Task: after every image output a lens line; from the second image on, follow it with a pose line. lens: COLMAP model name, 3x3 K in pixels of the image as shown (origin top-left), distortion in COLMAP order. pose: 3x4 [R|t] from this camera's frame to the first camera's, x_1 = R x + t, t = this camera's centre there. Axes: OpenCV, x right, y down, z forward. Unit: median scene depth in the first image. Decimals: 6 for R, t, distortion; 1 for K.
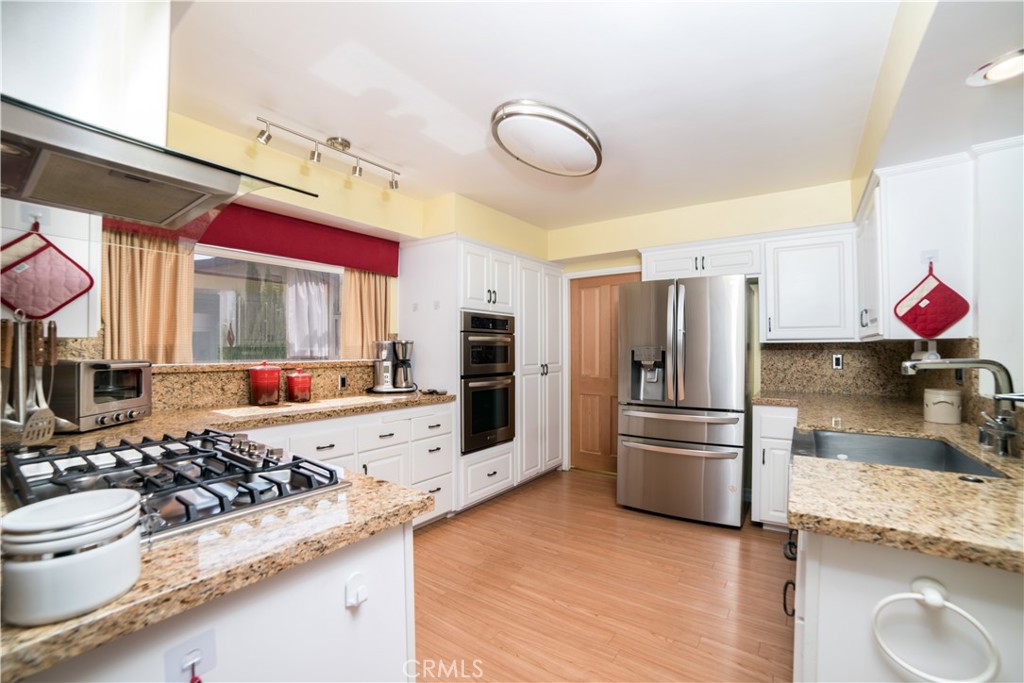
lens RADIAL K [[434.1, 0, 515.5], [0, 434.1, 347.8], [0, 0, 1]] dist [-0.085809, 0.028903]
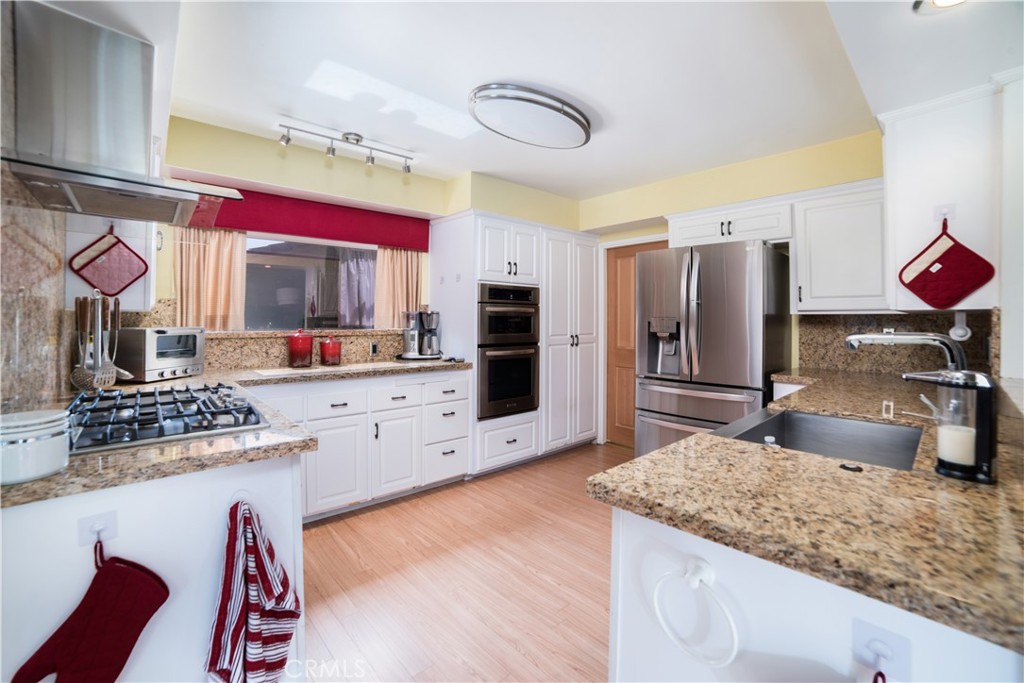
lens RADIAL K [[441.6, 0, 510.3], [0, 441.6, 311.1], [0, 0, 1]] dist [-0.086955, 0.039676]
pose [[0.974937, 0.000691, -0.222479, 0.187467], [-0.004249, 0.999871, -0.015512, -0.001126], [0.222440, 0.016069, 0.974814, -0.023629]]
